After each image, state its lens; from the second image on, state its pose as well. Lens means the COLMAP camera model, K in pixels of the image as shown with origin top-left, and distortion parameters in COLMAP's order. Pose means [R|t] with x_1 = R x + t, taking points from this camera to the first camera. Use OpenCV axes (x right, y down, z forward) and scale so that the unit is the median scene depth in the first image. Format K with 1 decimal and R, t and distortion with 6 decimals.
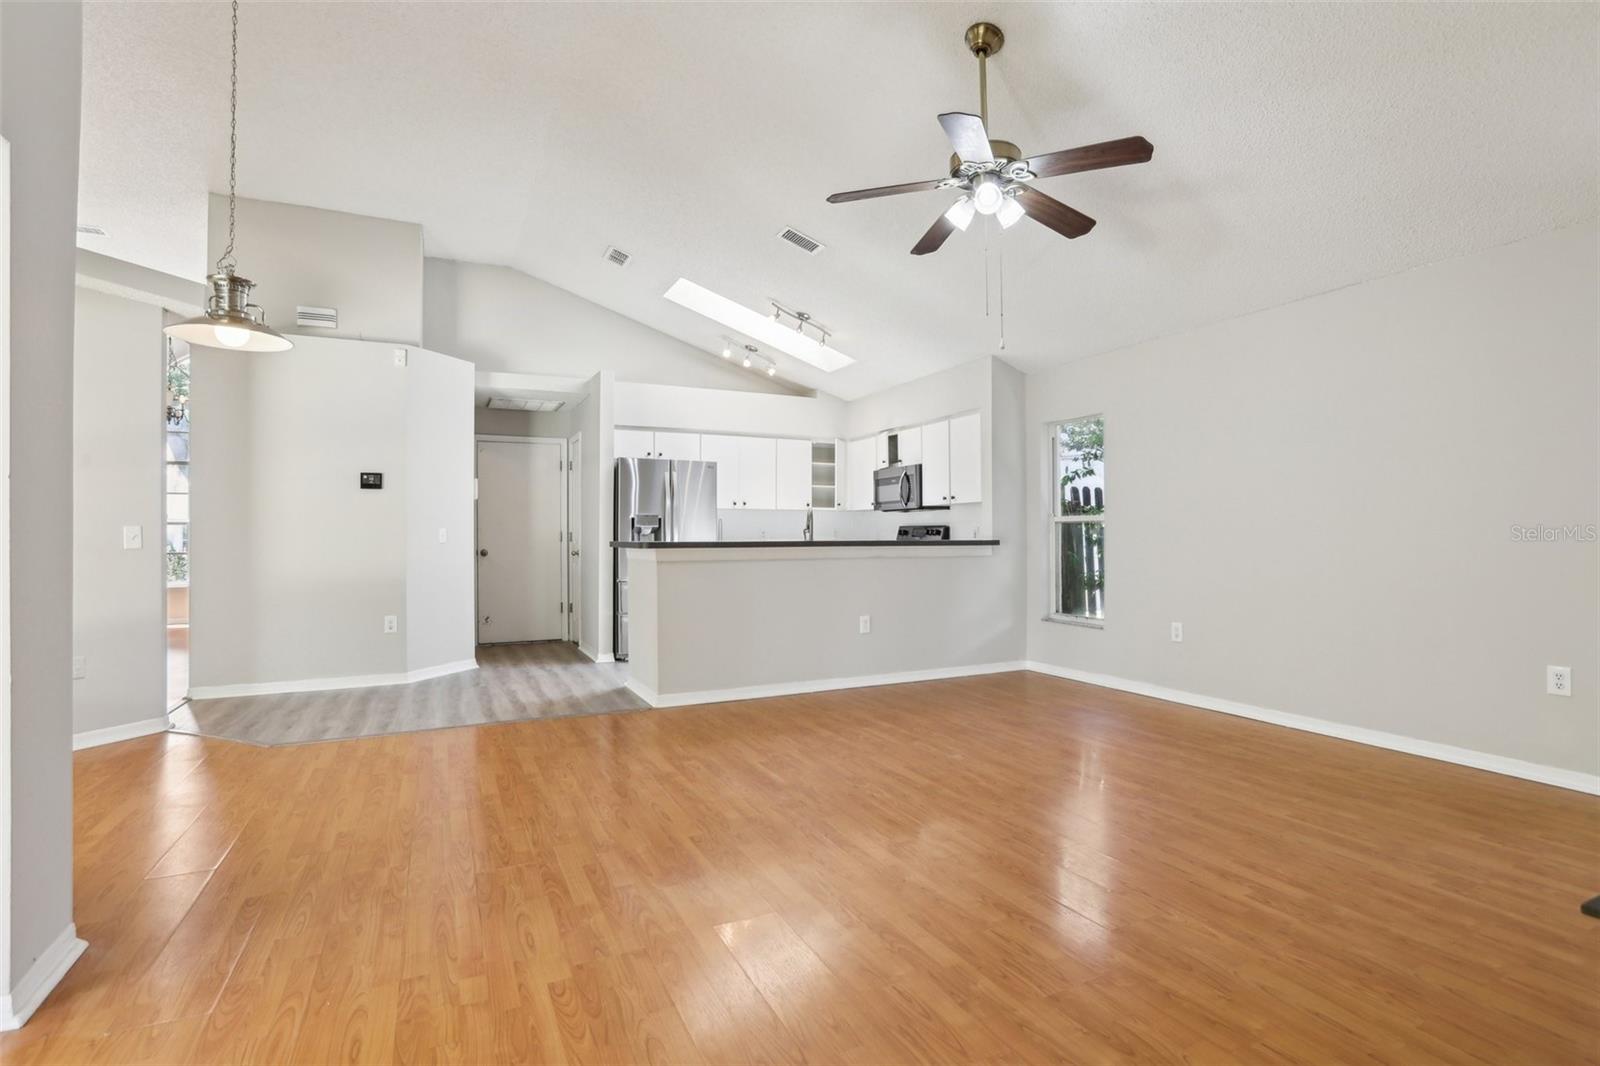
lens RADIAL K [[757.6, 0, 797.6], [0, 757.6, 536.2], [0, 0, 1]] dist [-0.056785, 0.023574]
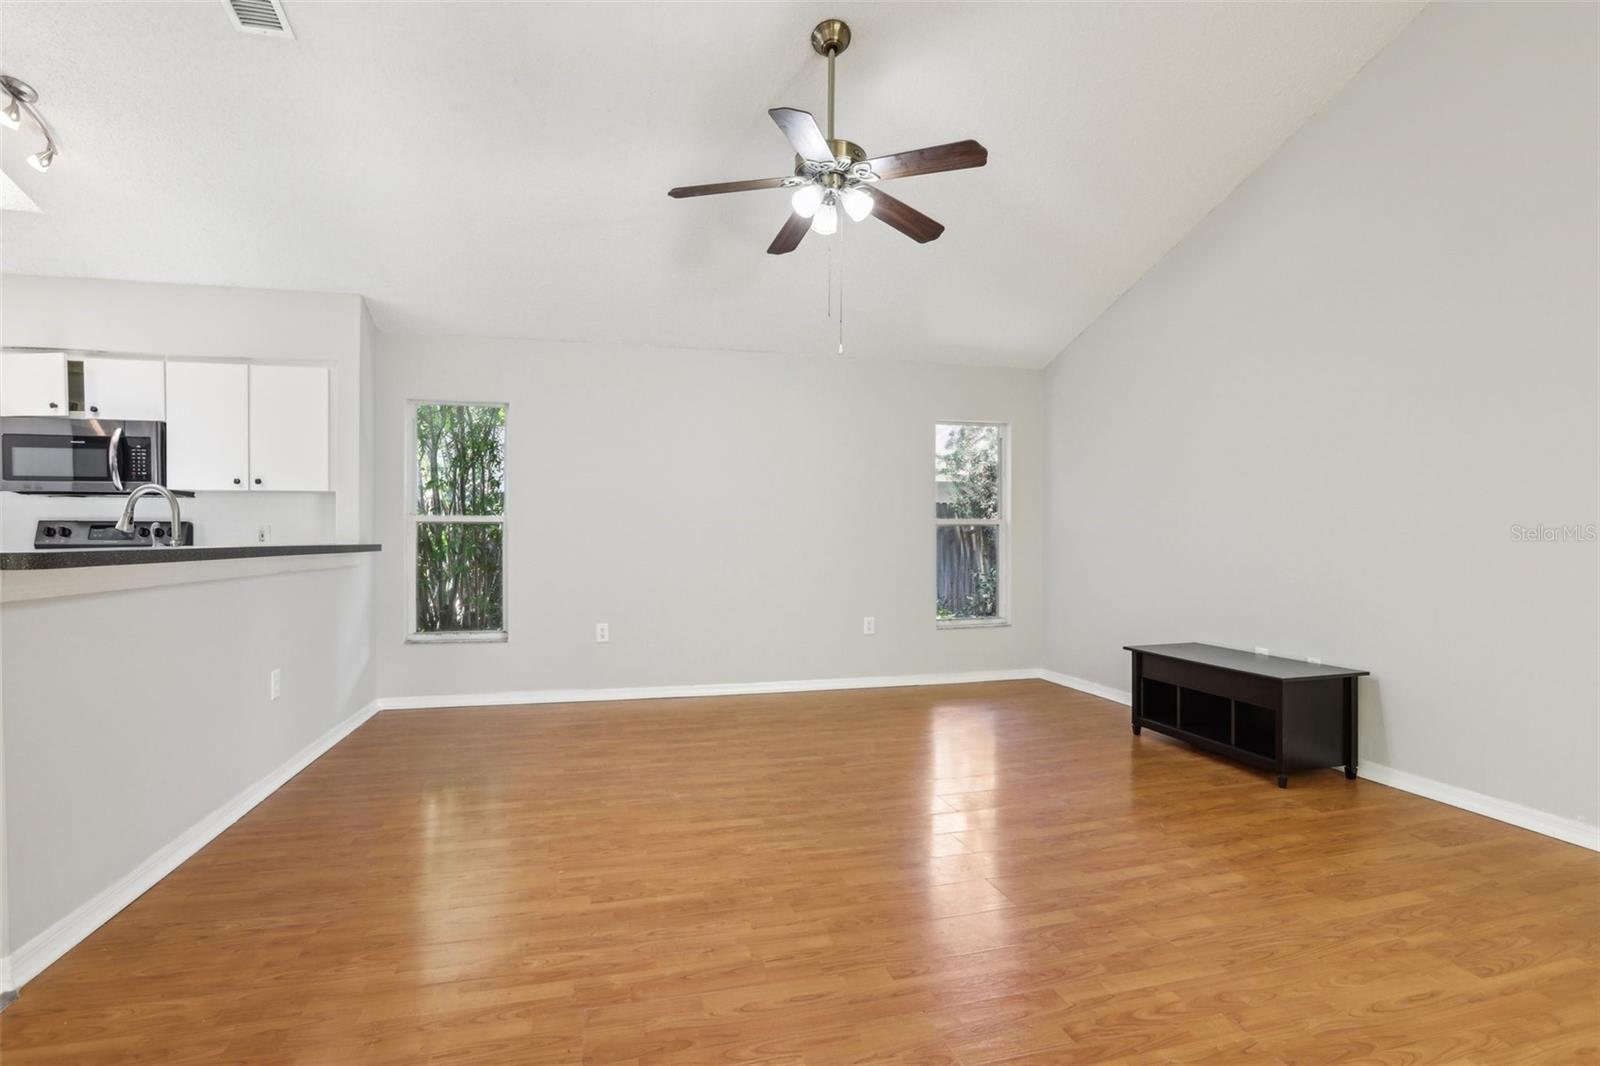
lens RADIAL K [[757.6, 0, 797.6], [0, 757.6, 536.2], [0, 0, 1]] dist [-0.056785, 0.023574]
pose [[0.192683, 0.007517, 0.981232, -0.402994], [-0.000620, 0.999971, -0.007539, 0.002537], [-0.981261, 0.000845, 0.192682, 0.467451]]
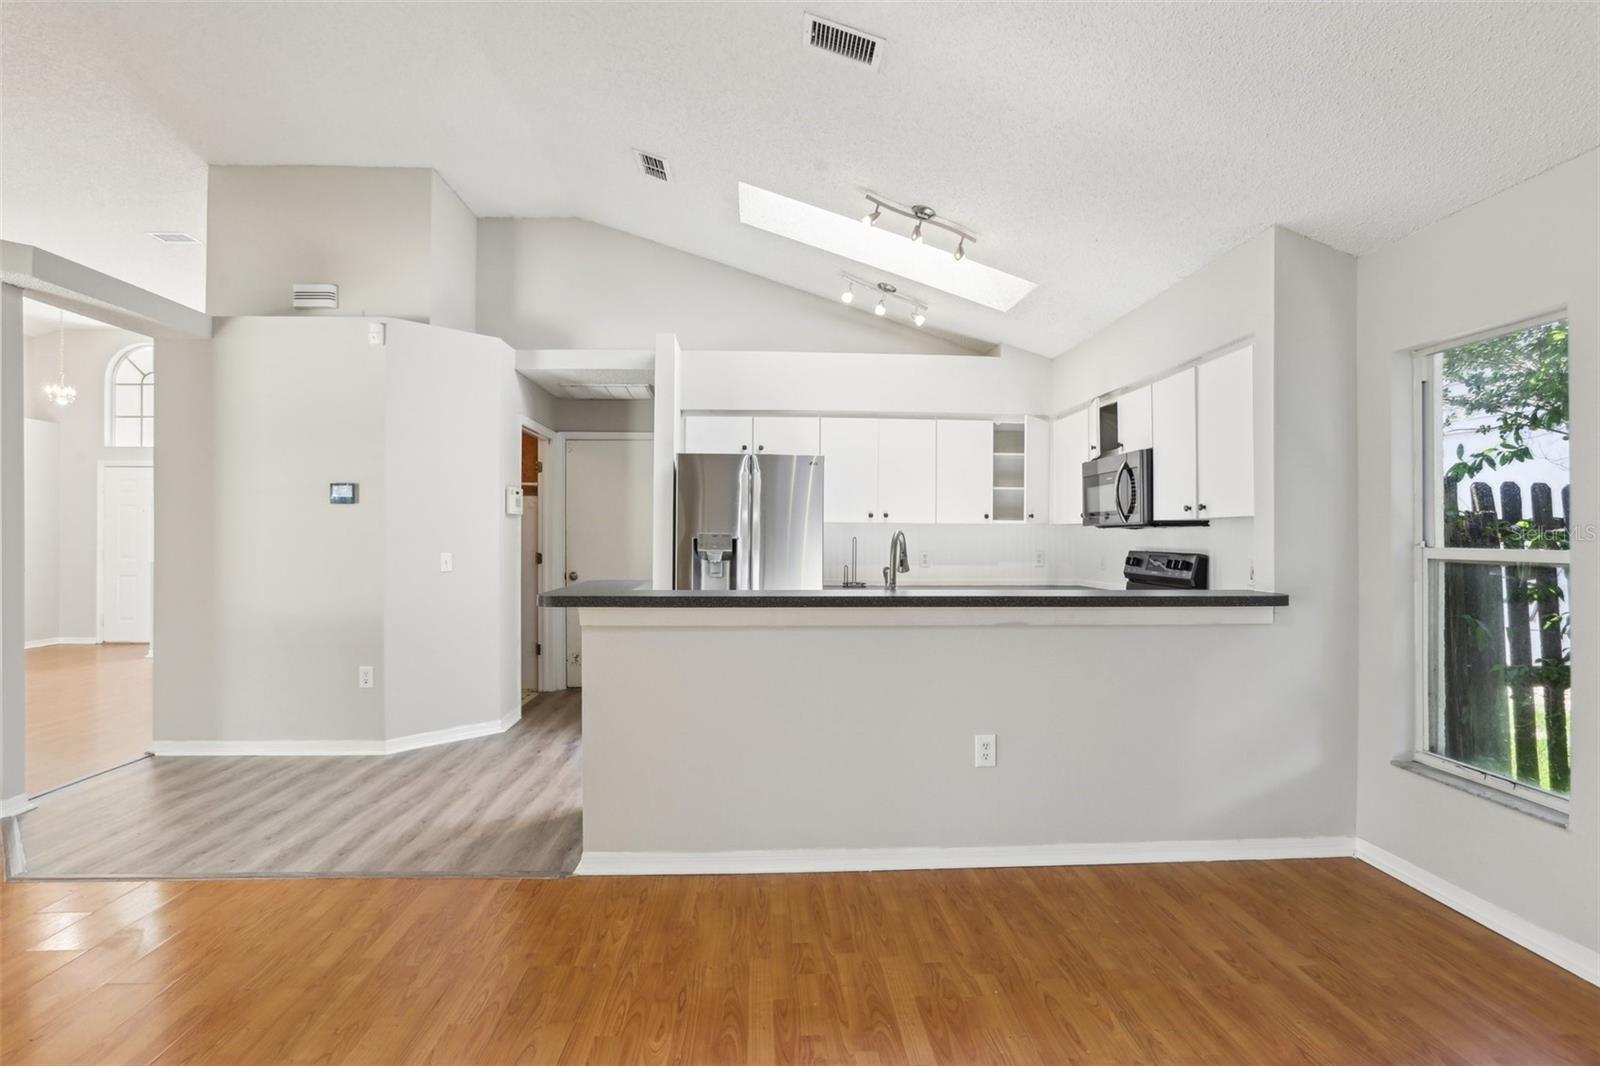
lens RADIAL K [[757.6, 0, 797.6], [0, 757.6, 536.2], [0, 0, 1]] dist [-0.056785, 0.023574]
pose [[0.922419, 0.007243, -0.386123, 0.167338], [-0.007728, 0.999970, 0.000297, -0.032367], [0.386114, 0.002710, 0.922447, 0.454573]]
